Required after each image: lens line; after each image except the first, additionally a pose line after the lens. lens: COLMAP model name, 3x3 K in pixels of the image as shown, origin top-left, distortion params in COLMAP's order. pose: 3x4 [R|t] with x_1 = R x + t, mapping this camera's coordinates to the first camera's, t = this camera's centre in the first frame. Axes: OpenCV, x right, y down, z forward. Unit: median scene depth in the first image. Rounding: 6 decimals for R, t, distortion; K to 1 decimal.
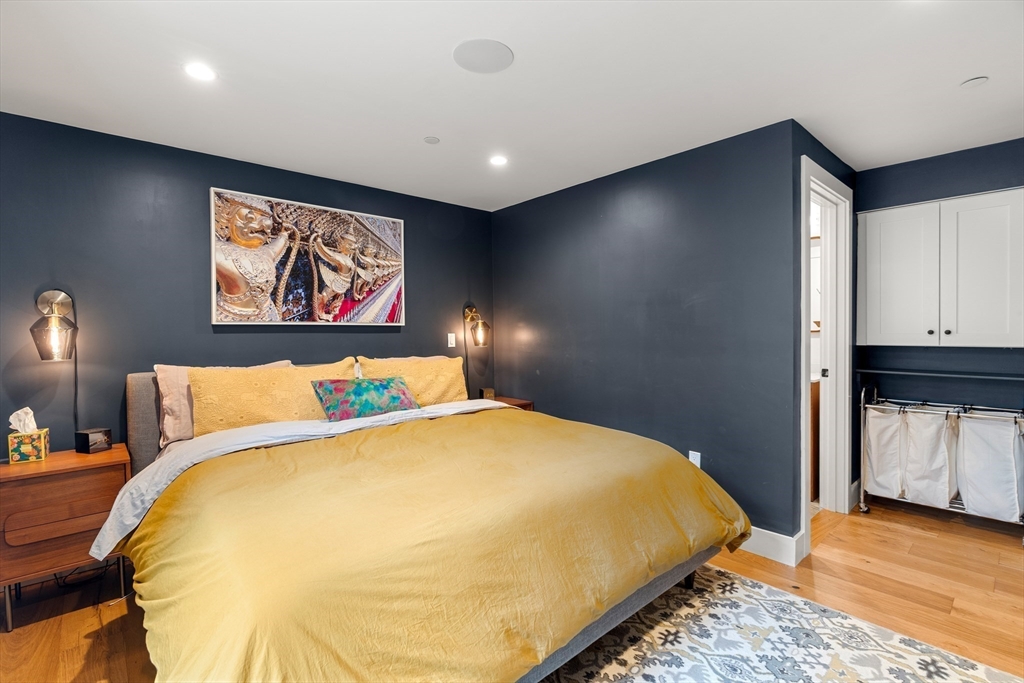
lens RADIAL K [[467.3, 0, 514.4], [0, 467.3, 339.4], [0, 0, 1]] dist [-0.009183, 0.003821]
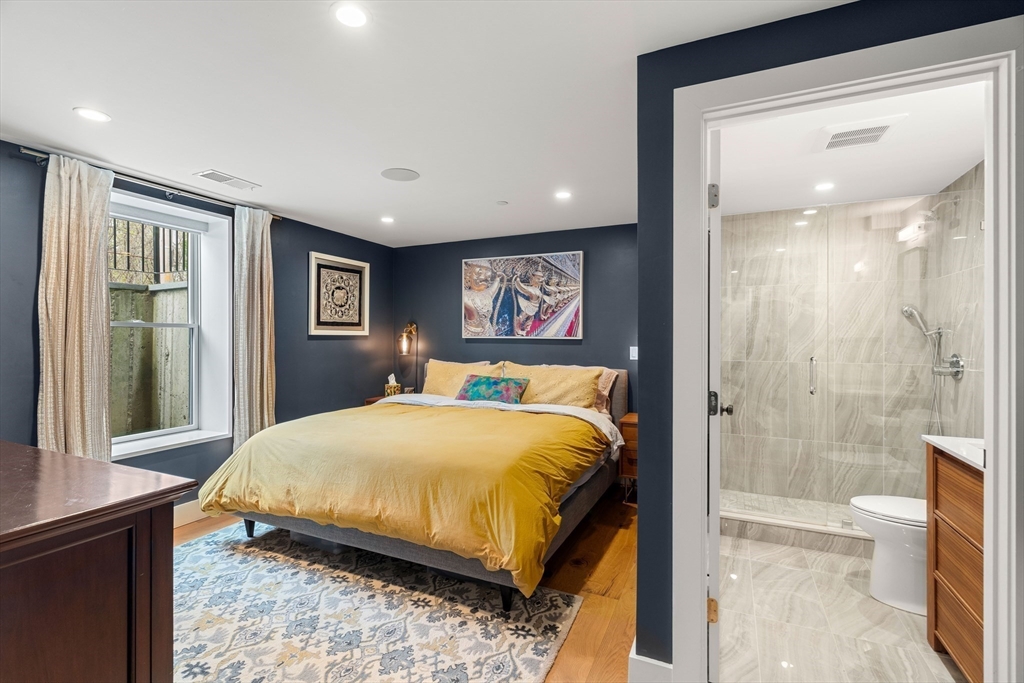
lens RADIAL K [[467.3, 0, 516.5], [0, 467.3, 336.9], [0, 0, 1]] dist [-0.009183, 0.003821]
pose [[0.396110, 0.007051, -0.918176, 0.930979], [-0.024057, 0.999707, -0.002702, -0.032687], [0.917888, 0.023159, 0.396163, 0.441694]]
